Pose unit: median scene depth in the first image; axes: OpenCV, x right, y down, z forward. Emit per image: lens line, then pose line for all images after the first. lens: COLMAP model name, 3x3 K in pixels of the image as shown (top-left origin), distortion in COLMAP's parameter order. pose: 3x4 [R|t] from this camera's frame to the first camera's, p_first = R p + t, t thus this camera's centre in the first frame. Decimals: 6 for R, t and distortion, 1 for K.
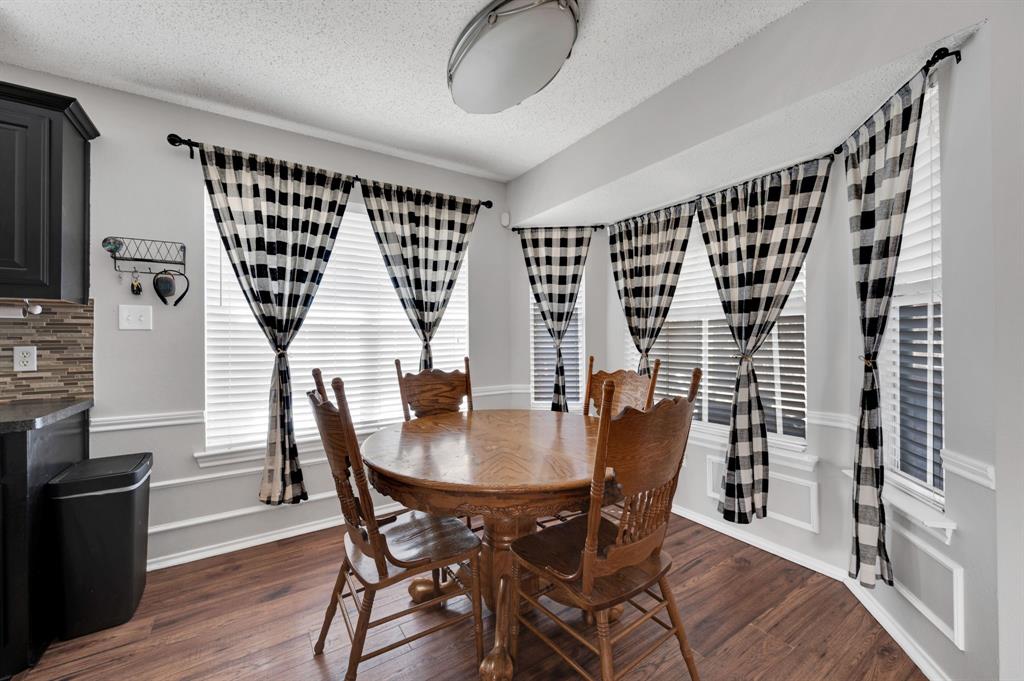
lens RADIAL K [[401.5, 0, 511.8], [0, 401.5, 335.5], [0, 0, 1]] dist [0.000078, 0.000008]
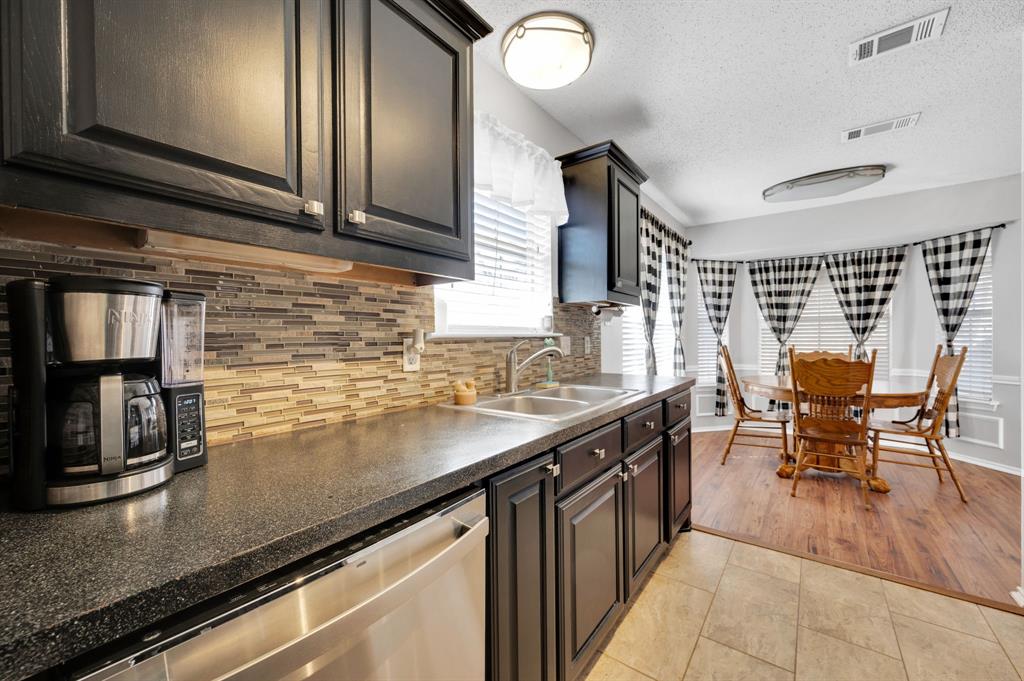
lens RADIAL K [[399.5, 0, 513.7], [0, 399.5, 339.3], [0, 0, 1]] dist [-0.001645, -0.000306]
pose [[0.935721, -0.003620, 0.352724, -1.447111], [0.000435, 0.999958, 0.009108, 0.013741], [-0.352742, -0.008369, 0.935683, -0.165882]]
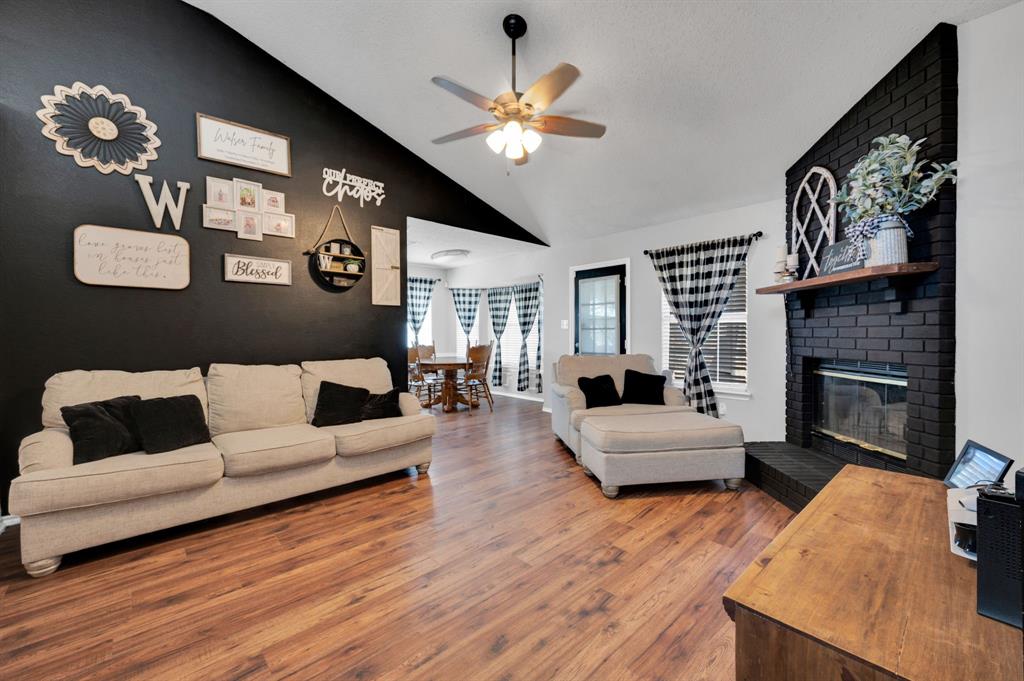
lens RADIAL K [[403.9, 0, 515.0], [0, 403.9, 339.4], [0, 0, 1]] dist [-0.000291, -0.000087]
pose [[0.983804, -0.001366, 0.179244, -0.058038], [-0.001941, 0.999831, 0.018272, -0.006194], [-0.179238, -0.018324, 0.983635, -1.923498]]
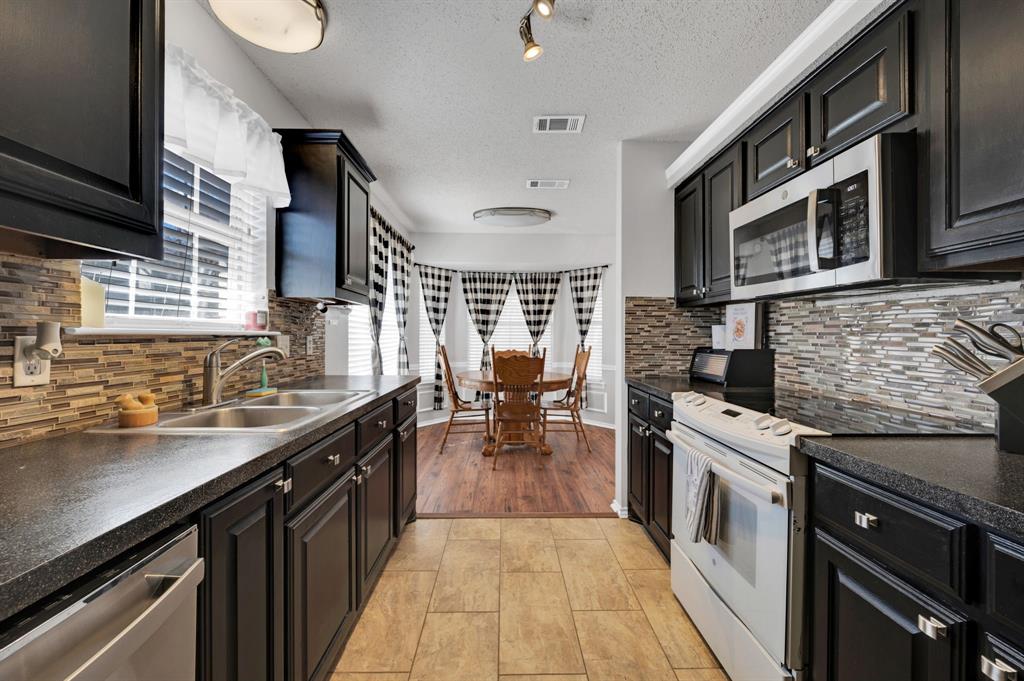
lens RADIAL K [[405.2, 0, 513.1], [0, 405.2, 334.9], [0, 0, 1]] dist [-0.000867, -0.000320]
pose [[0.521992, 0.010603, 0.852885, -1.450243], [-0.011660, 0.999918, -0.005295, 0.013706], [-0.852871, -0.007180, 0.522073, -0.166151]]
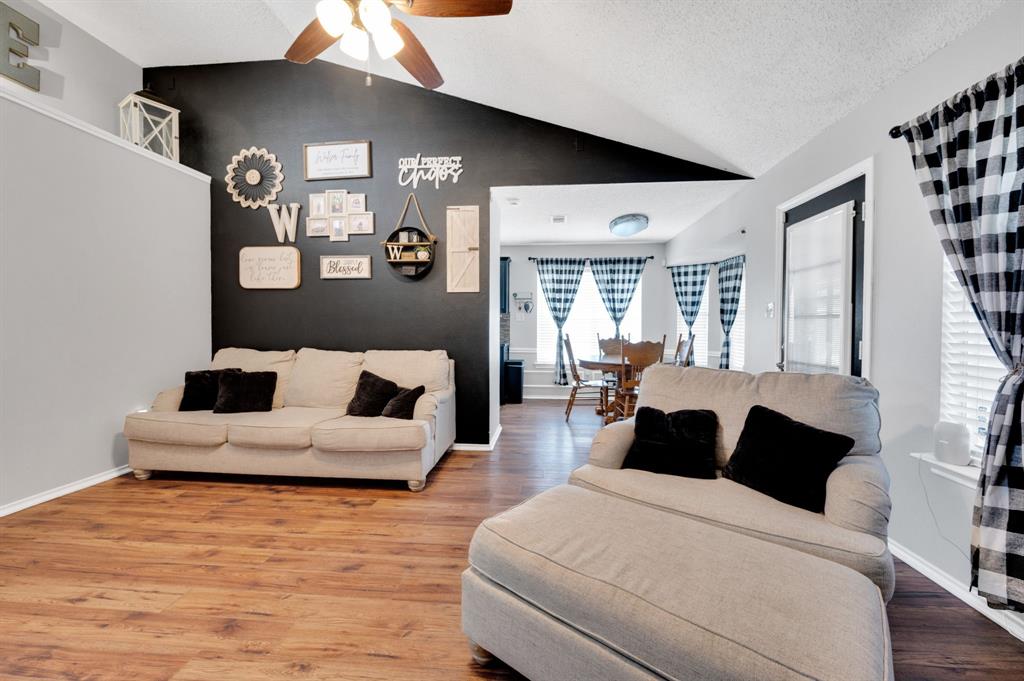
lens RADIAL K [[405.2, 0, 513.1], [0, 405.2, 334.9], [0, 0, 1]] dist [-0.000867, -0.000320]
pose [[0.787302, 0.023160, -0.616133, 0.797777], [-0.004075, 0.999468, 0.032362, -0.007778], [0.616555, -0.022967, 0.786977, -1.248021]]
